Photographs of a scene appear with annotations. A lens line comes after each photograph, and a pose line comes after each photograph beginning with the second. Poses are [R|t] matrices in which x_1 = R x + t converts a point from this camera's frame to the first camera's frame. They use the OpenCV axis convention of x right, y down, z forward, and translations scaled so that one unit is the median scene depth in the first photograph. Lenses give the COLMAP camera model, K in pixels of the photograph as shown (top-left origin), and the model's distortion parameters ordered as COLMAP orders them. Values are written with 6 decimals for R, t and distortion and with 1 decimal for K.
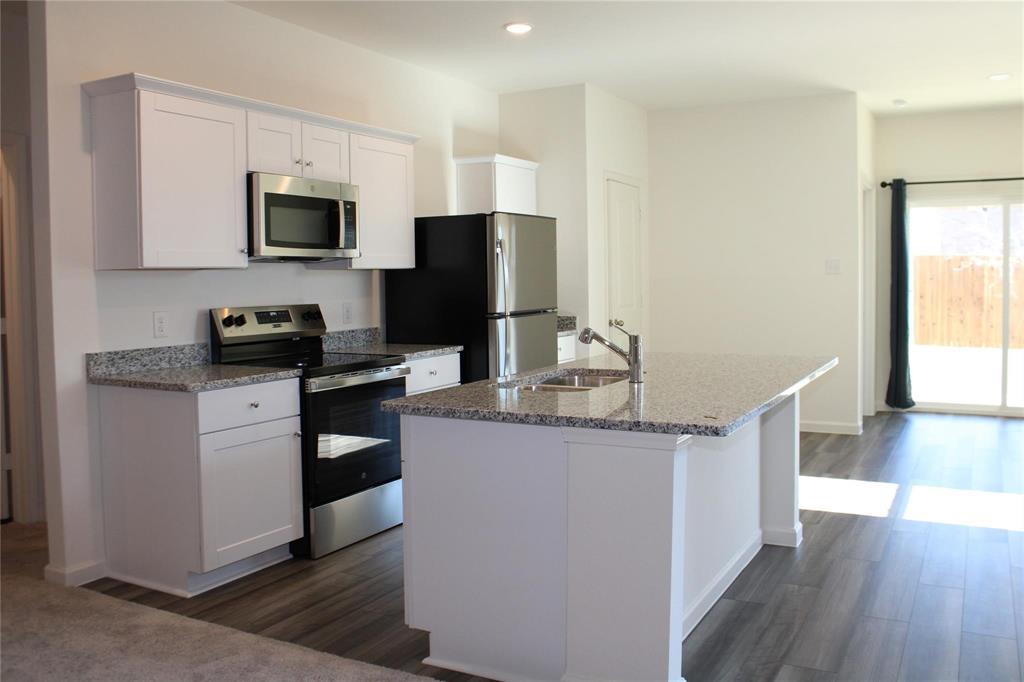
lens RADIAL K [[884.3, 0, 499.1], [0, 884.3, 324.0], [0, 0, 1]] dist [-0.089311, 0.004171]
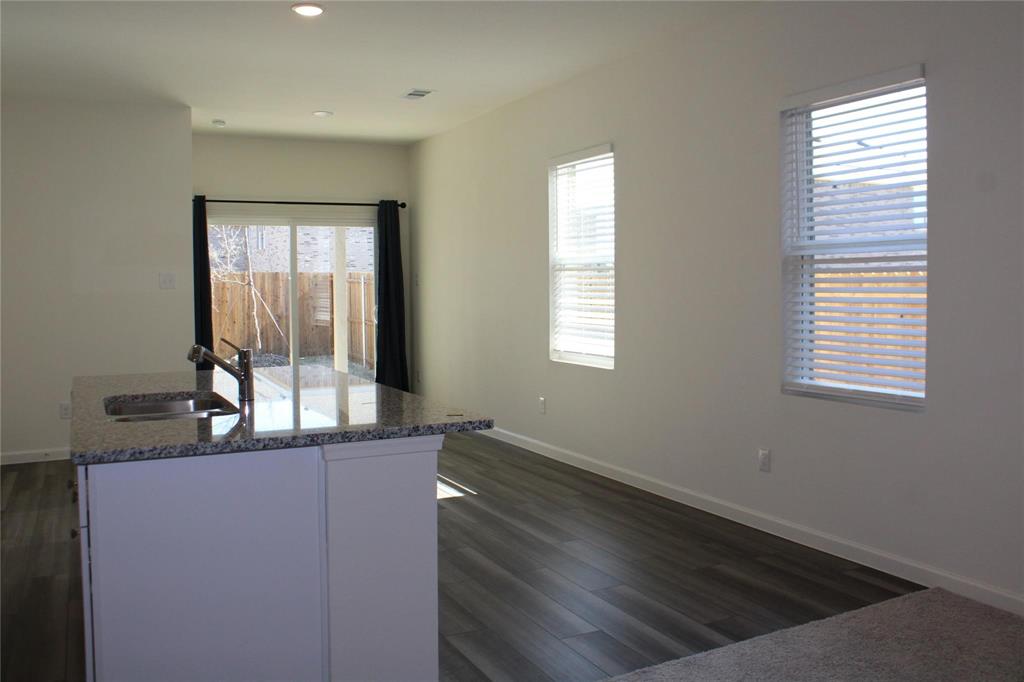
lens RADIAL K [[892.8, 0, 513.3], [0, 892.8, 317.1], [0, 0, 1]] dist [-0.073068, 0.000632]
pose [[0.558070, -0.021400, 0.829518, -0.349619], [0.044904, 0.998981, -0.004438, -0.002893], [-0.828578, 0.039725, 0.558463, 0.184906]]
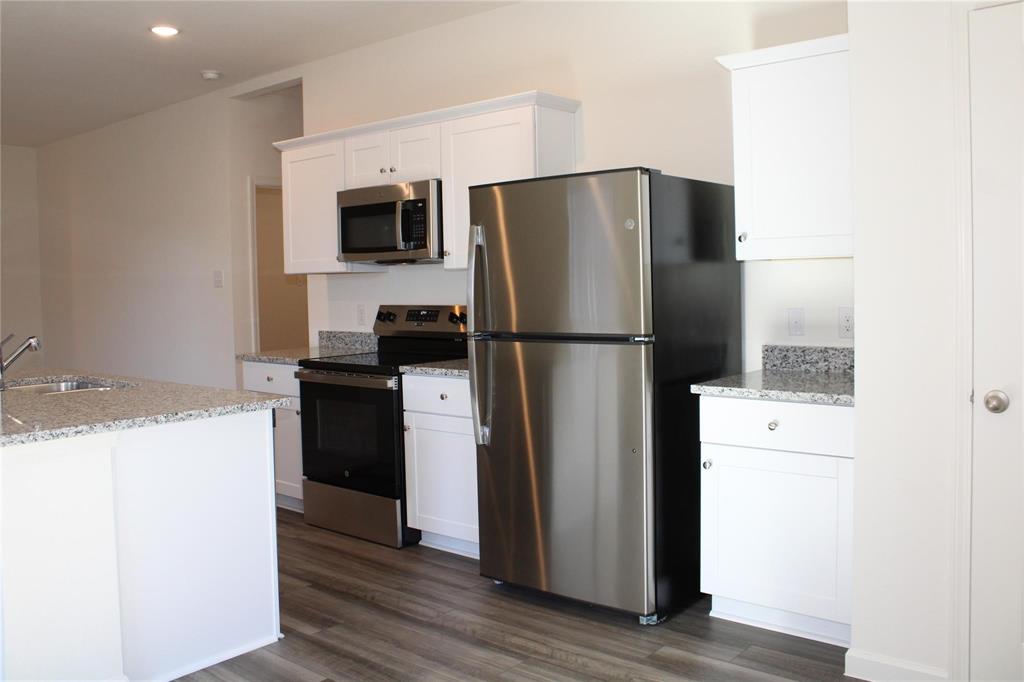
lens RADIAL K [[892.8, 0, 513.3], [0, 892.8, 317.1], [0, 0, 1]] dist [-0.073068, 0.000632]
pose [[-0.198214, 0.058835, -0.978391, 0.769076], [-0.026731, 0.997501, 0.065399, -0.079280], [0.979794, 0.039116, -0.196146, 1.314536]]
